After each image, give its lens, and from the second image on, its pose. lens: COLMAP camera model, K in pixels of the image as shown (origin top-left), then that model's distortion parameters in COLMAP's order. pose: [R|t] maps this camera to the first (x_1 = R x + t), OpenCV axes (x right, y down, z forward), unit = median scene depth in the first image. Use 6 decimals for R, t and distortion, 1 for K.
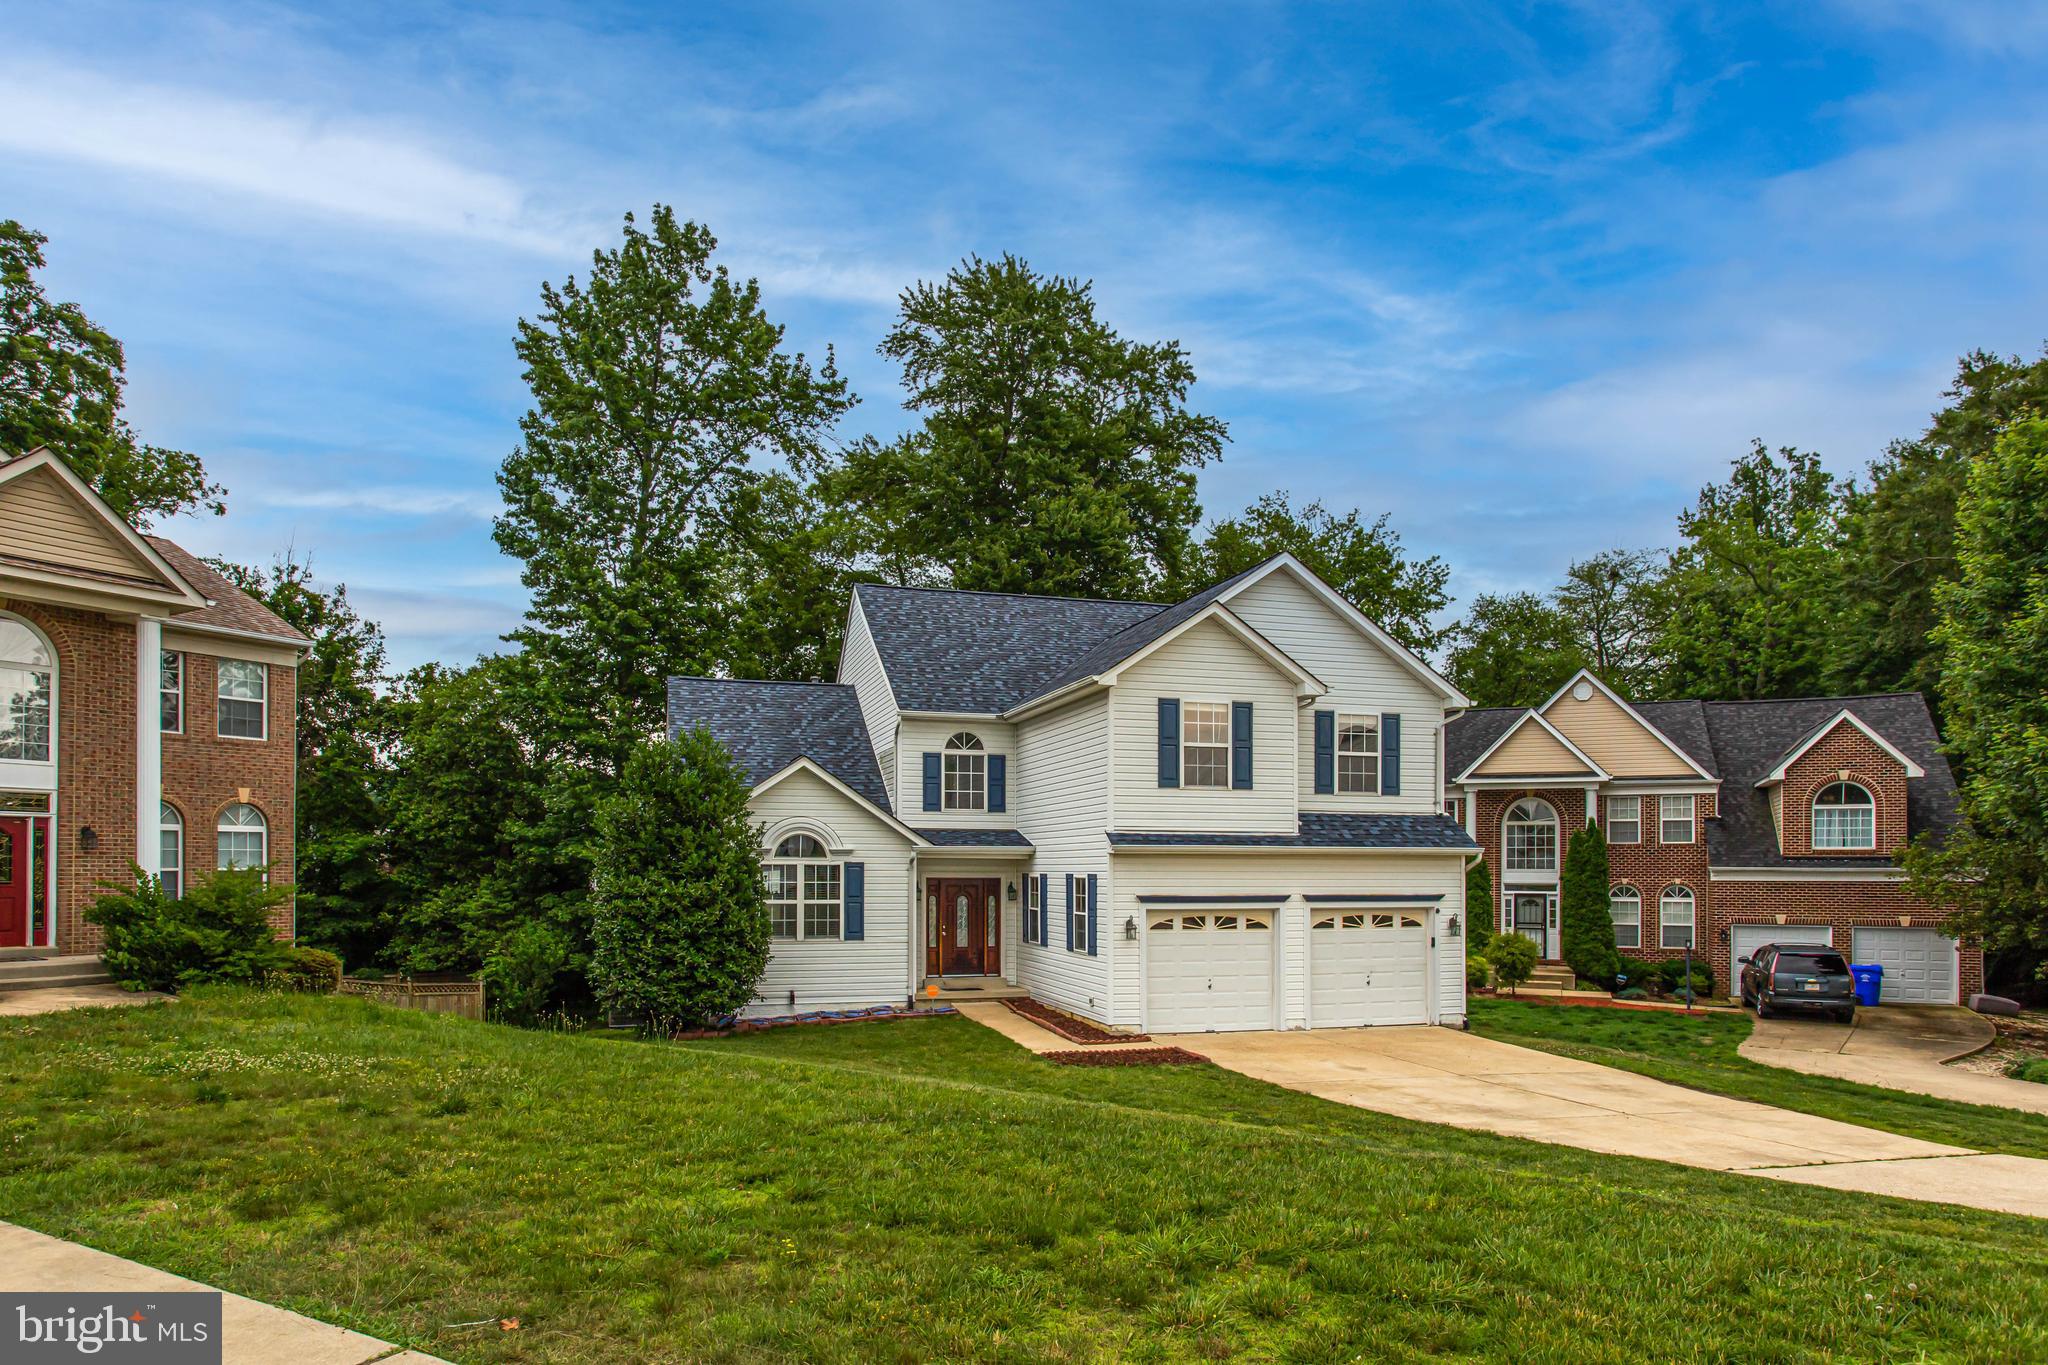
lens RADIAL K [[1237.4, 0, 978.5], [0, 1237.4, 686.7], [0, 0, 1]] dist [-0.001226, 0.000117]
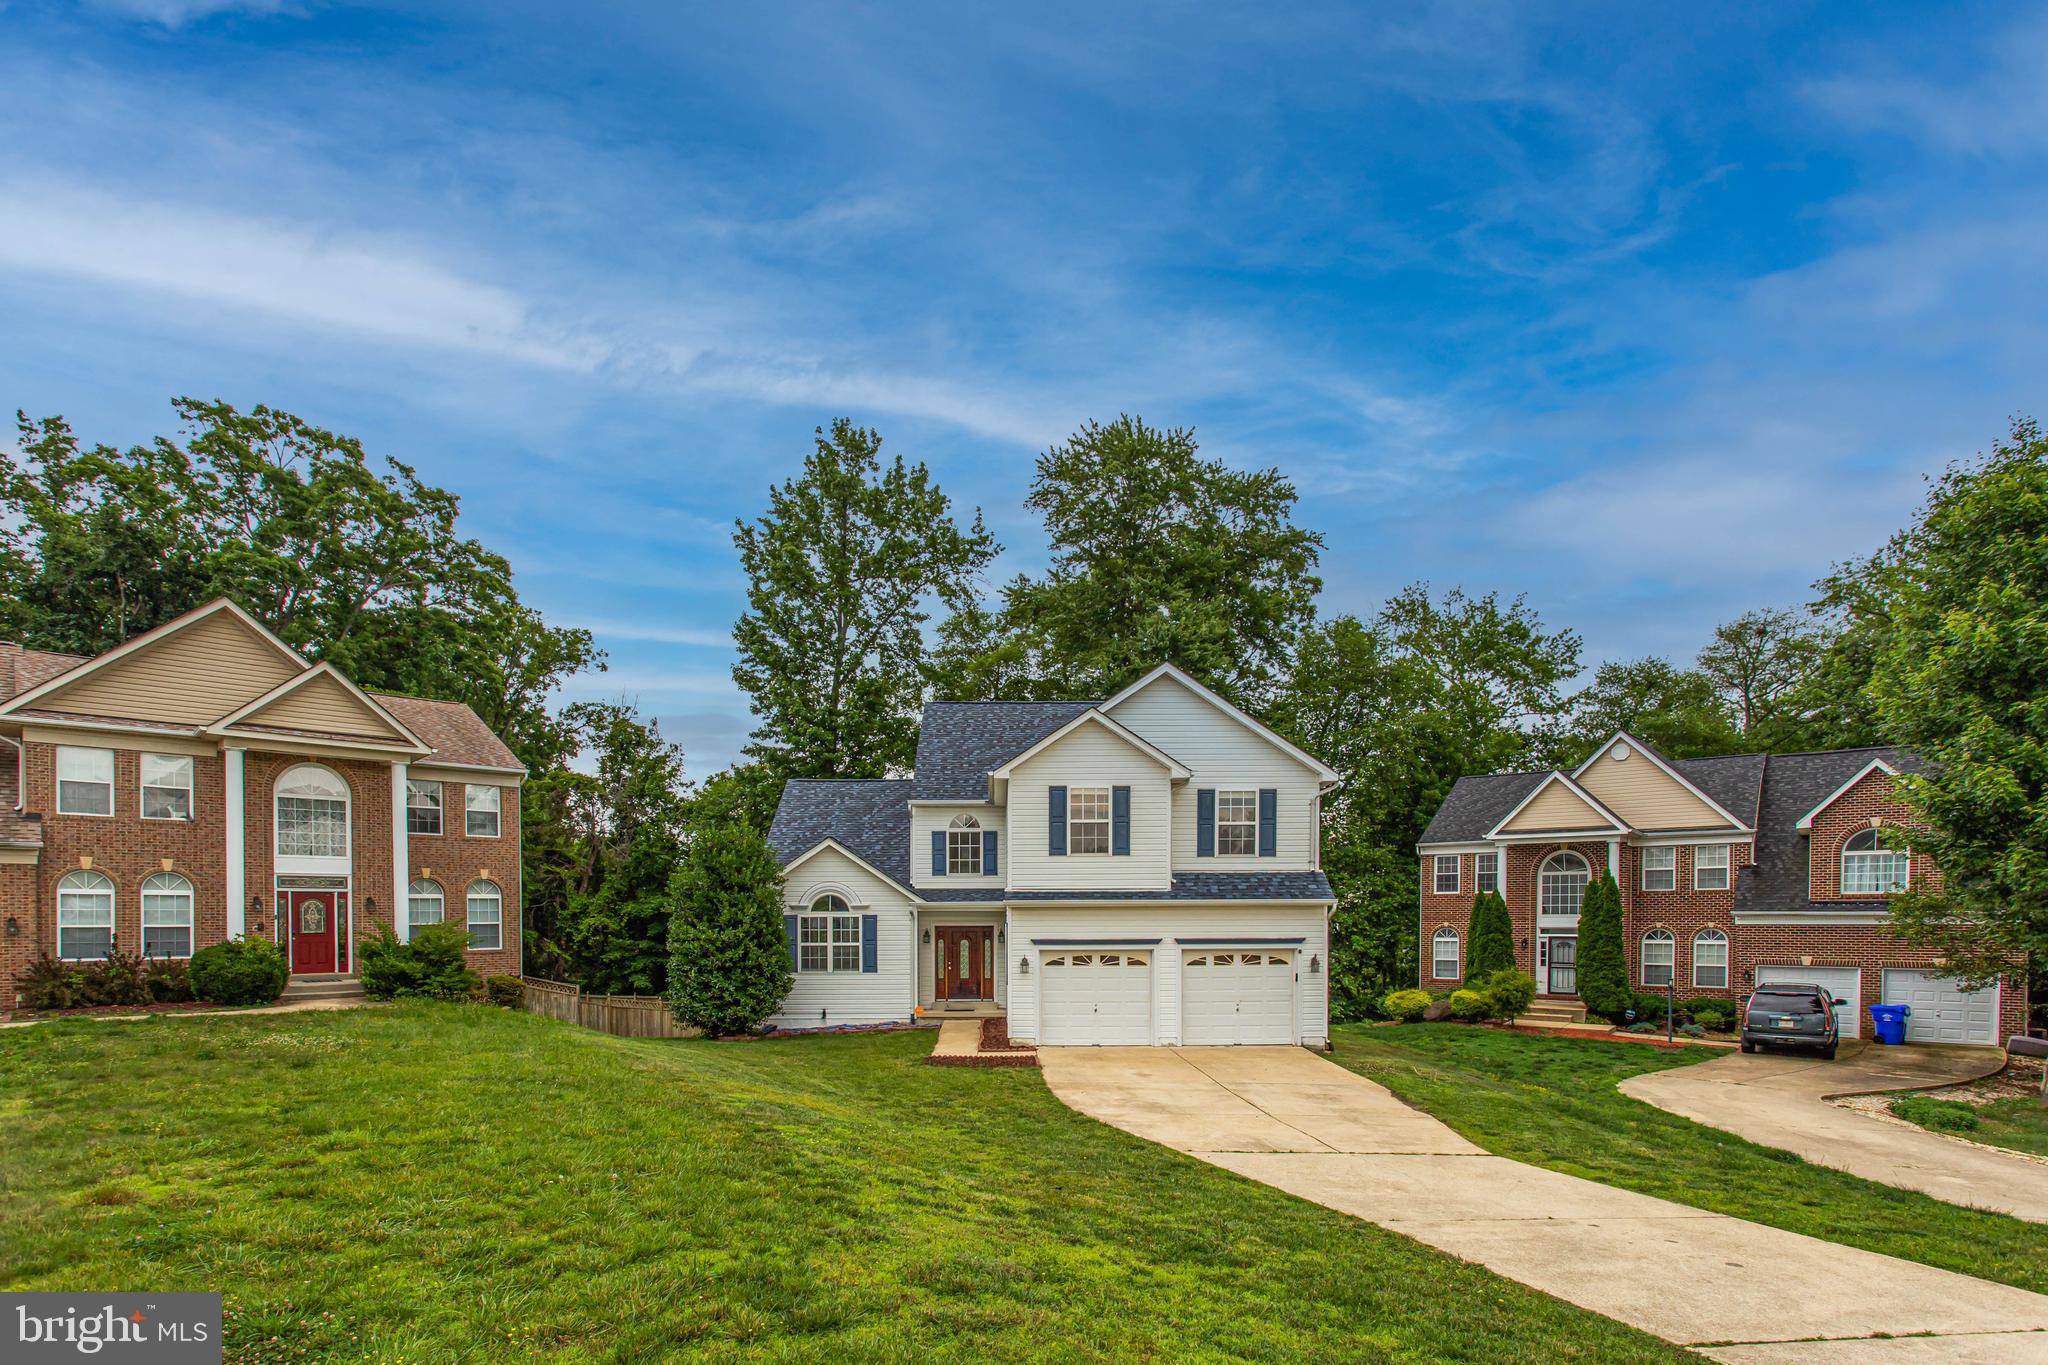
lens RADIAL K [[1038.9, 0, 1024.0], [0, 1038.9, 778.7], [0, 0, 1]] dist [0.002551, 0.001582]
pose [[0.962304, -0.043002, -0.268556, 0.331254], [0.046962, 0.998862, 0.008335, -0.006991], [0.267892, -0.020632, 0.963228, -0.038187]]
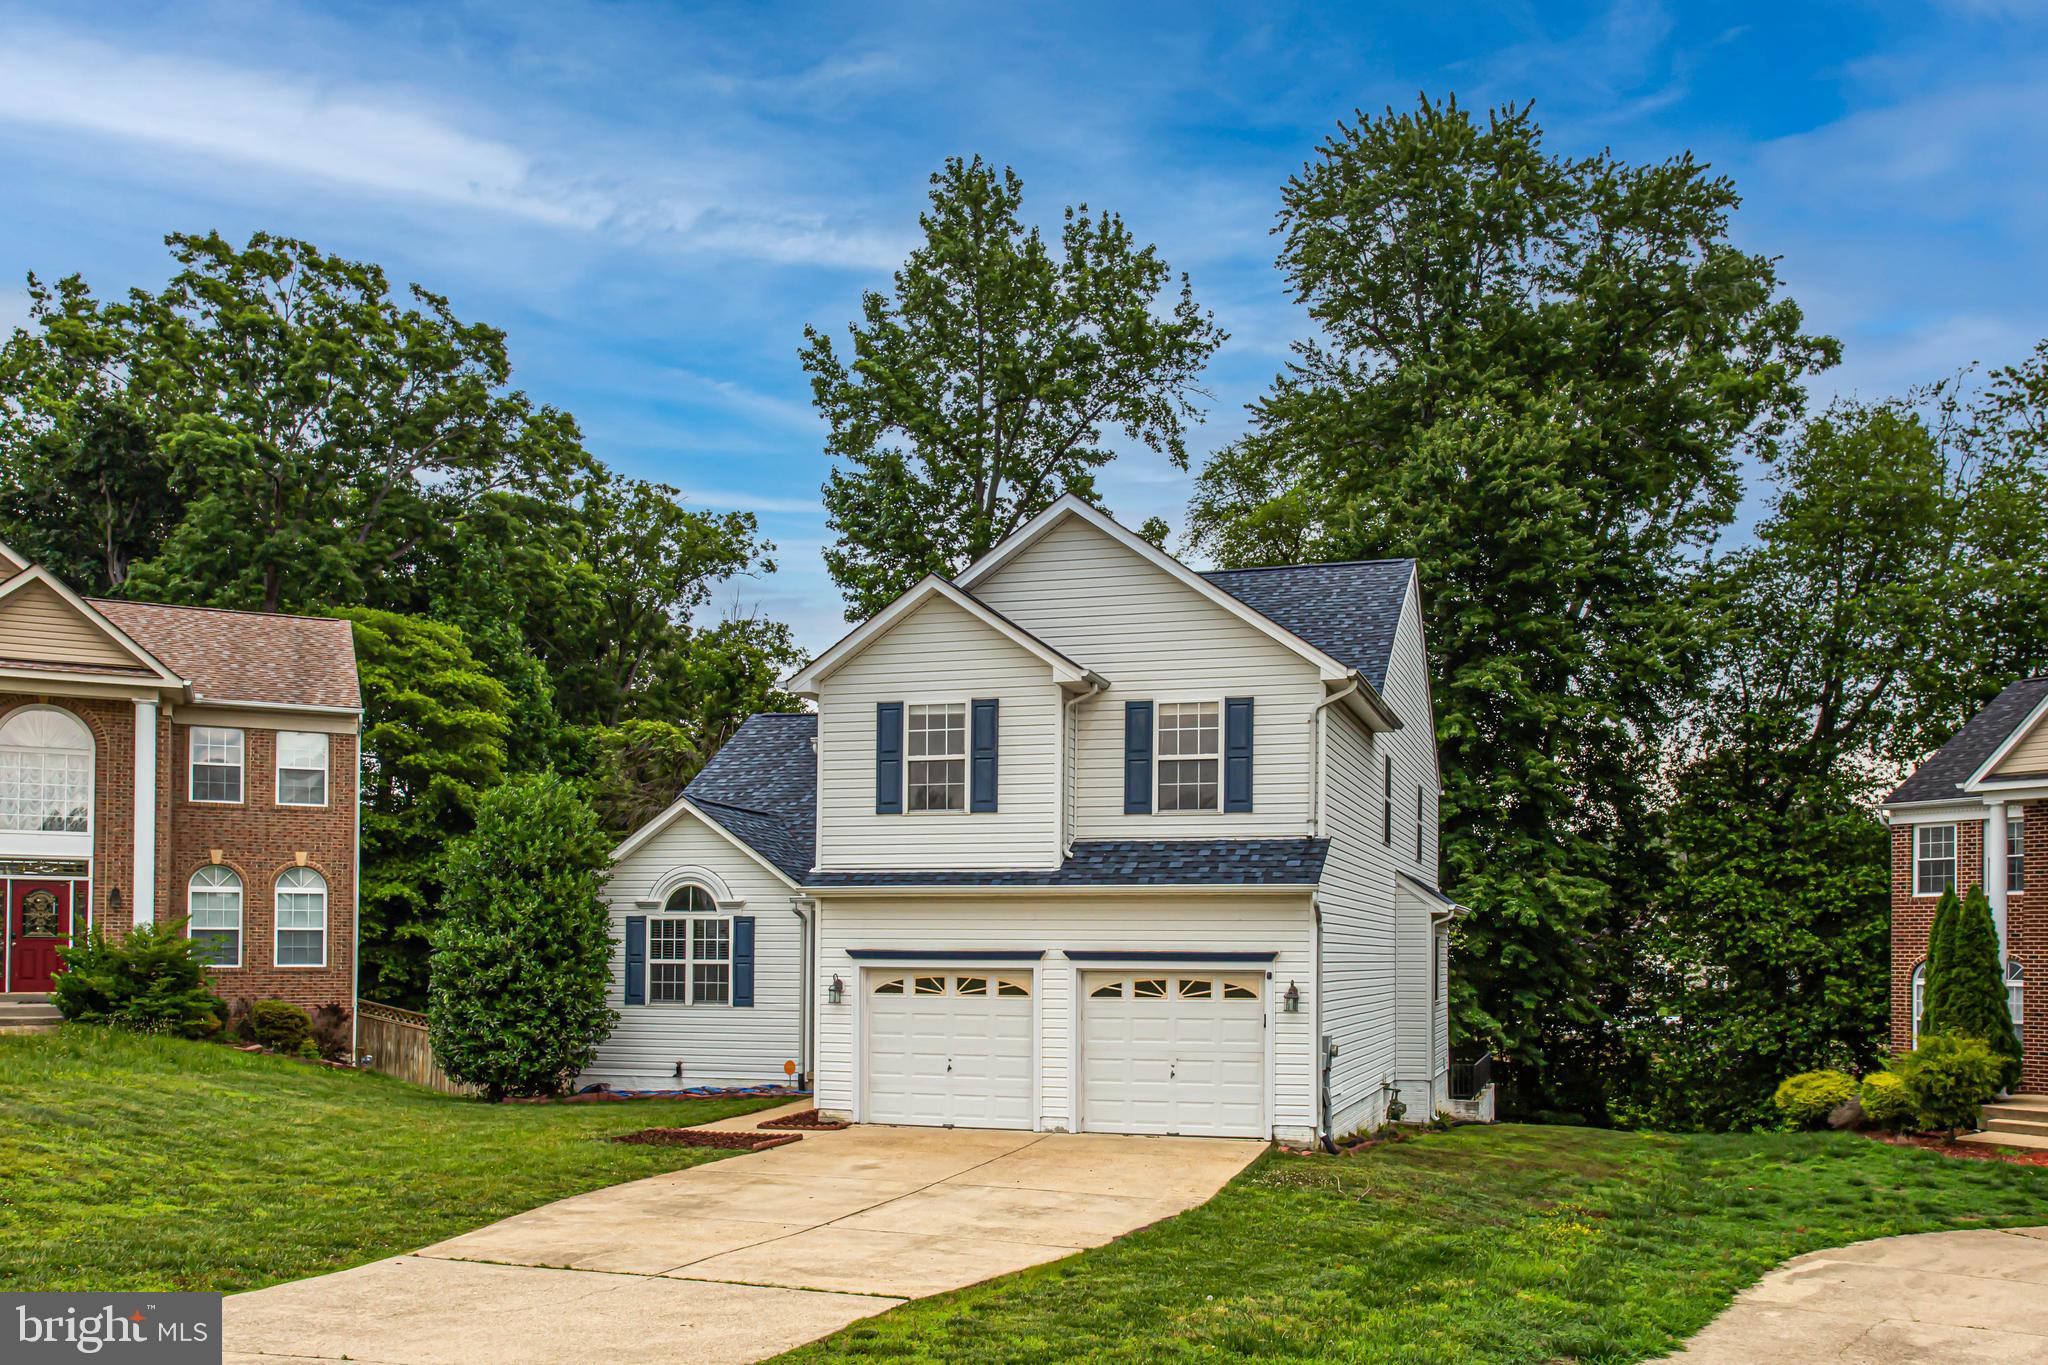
lens RADIAL K [[1694.6, 0, 1225.7], [0, 1694.6, 683.5], [0, 0, 1]] dist [0.016101, 0.003934]
pose [[0.848289, -0.081746, -0.523186, 0.729662], [0.072154, 0.996641, -0.038731, 0.044482], [0.524595, -0.004895, 0.851338, 0.149147]]
